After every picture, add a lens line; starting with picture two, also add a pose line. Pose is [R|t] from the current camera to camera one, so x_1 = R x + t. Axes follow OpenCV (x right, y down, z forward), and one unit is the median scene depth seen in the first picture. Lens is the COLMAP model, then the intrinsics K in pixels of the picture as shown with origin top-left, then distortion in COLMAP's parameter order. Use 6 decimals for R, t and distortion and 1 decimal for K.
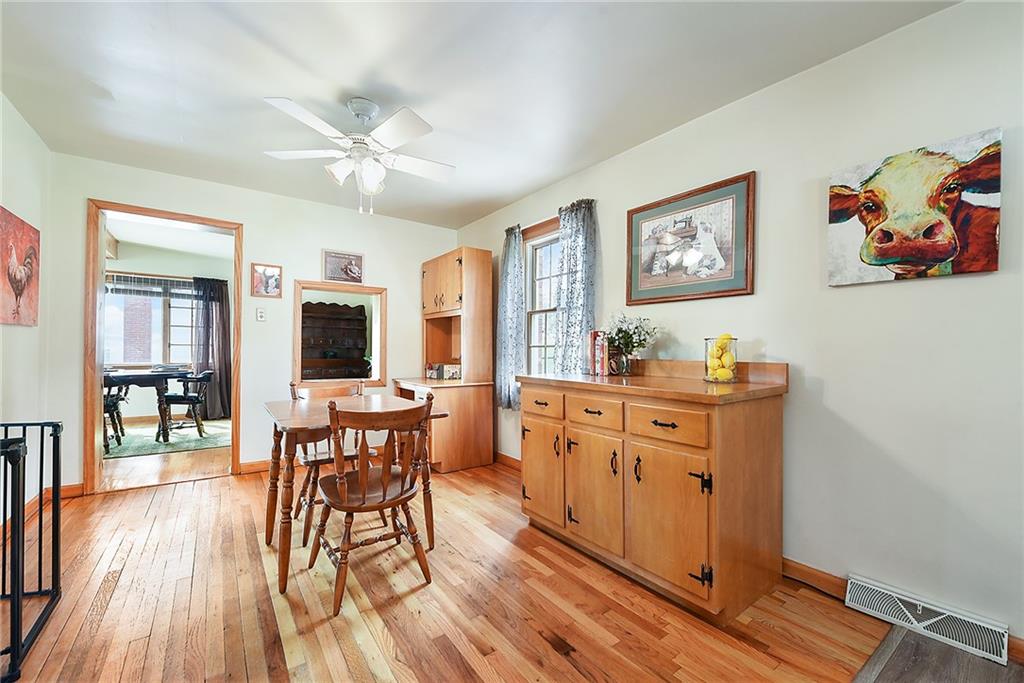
lens RADIAL K [[402.0, 0, 500.6], [0, 402.0, 344.4], [0, 0, 1]] dist [-0.021049, -0.000169]
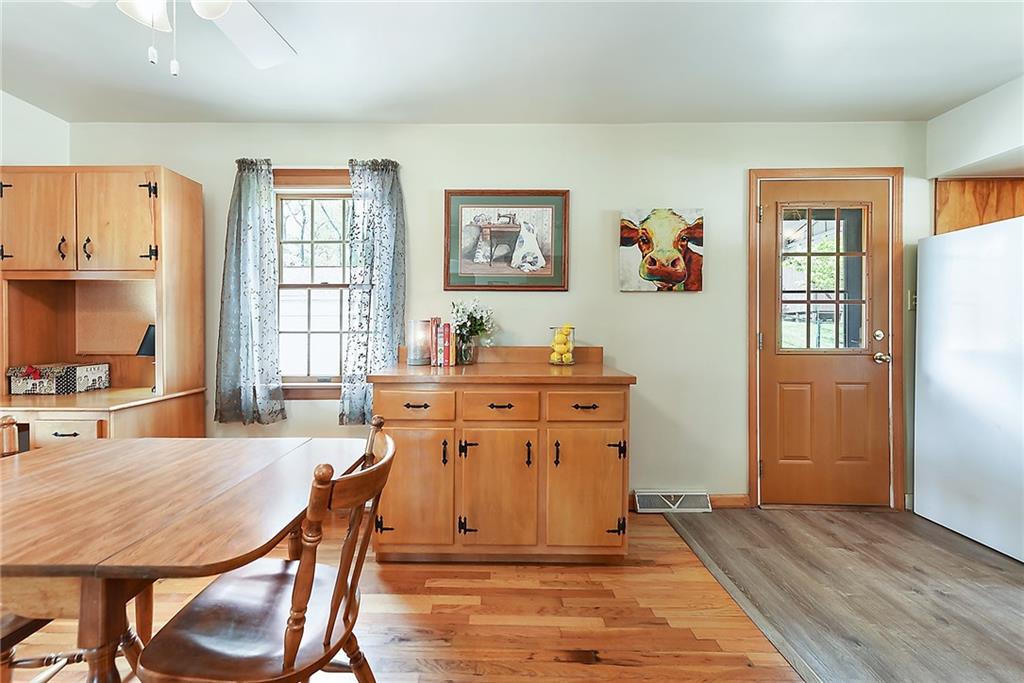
lens RADIAL K [[419.3, 0, 492.8], [0, 419.3, 330.5], [0, 0, 1]] dist [0.013215, -0.000475]
pose [[0.596523, -0.011272, 0.802517, -0.590240], [-0.006499, 0.999801, 0.018874, -0.029551], [-0.802570, -0.016475, 0.596331, 0.441645]]
